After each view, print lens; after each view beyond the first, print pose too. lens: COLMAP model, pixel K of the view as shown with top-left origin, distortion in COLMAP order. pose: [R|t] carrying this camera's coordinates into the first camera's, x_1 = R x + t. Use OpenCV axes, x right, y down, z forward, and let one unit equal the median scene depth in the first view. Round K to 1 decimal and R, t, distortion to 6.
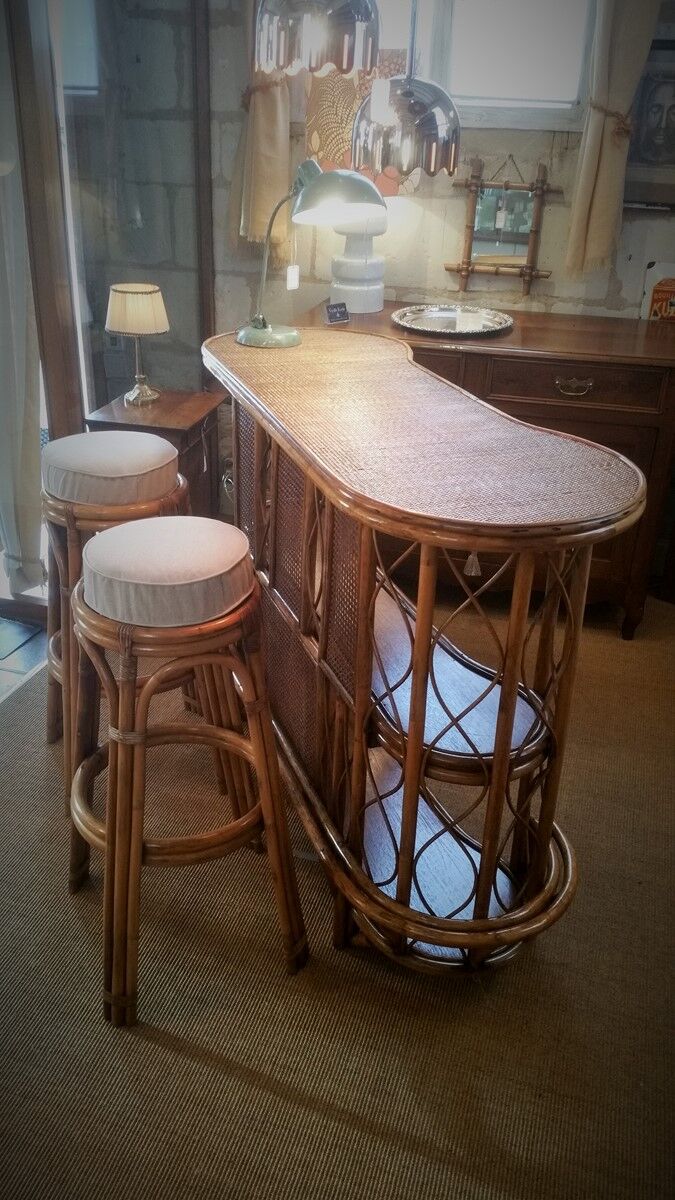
lens RADIAL K [[1059.0, 0, 318.7], [0, 1059.0, 595.5], [0, 0, 1]] dist [0.162231, -0.430795]
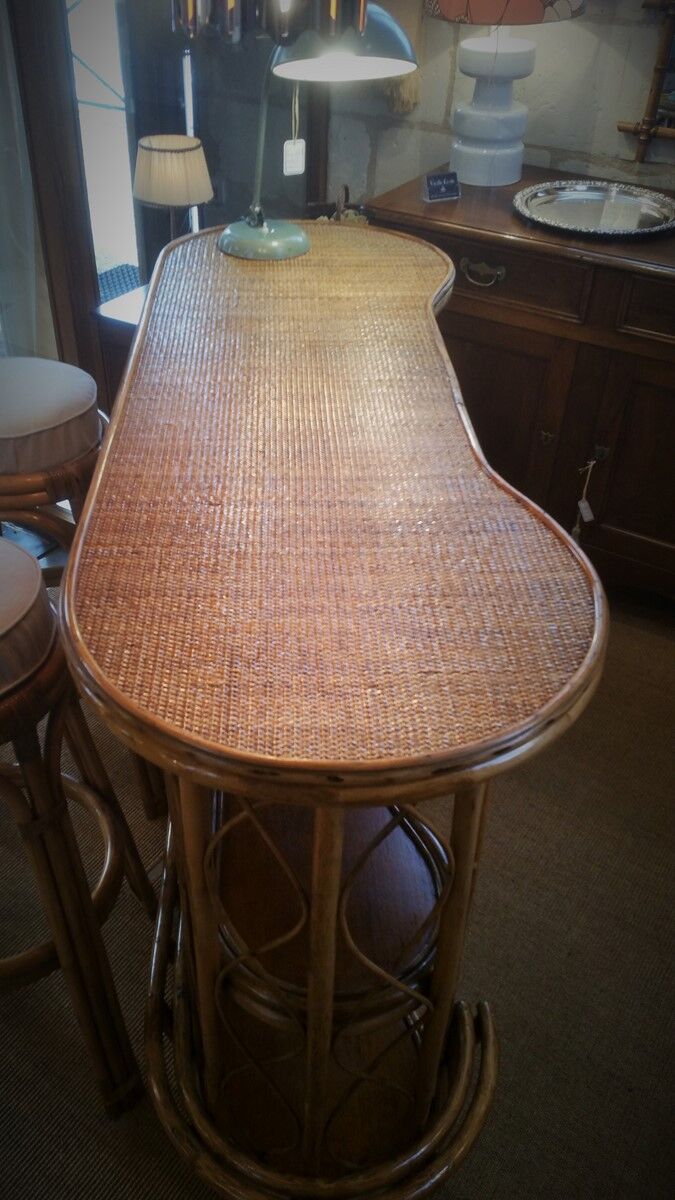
lens RADIAL K [[1053.7, 0, 300.0], [0, 1053.7, 598.4], [0, 0, 1]] dist [-0.007110, -0.020107]
pose [[0.953264, 0.164016, -0.253745, 0.257704], [-0.115668, 0.973958, 0.195006, -0.198386], [0.279121, -0.156542, 0.947410, 0.407063]]
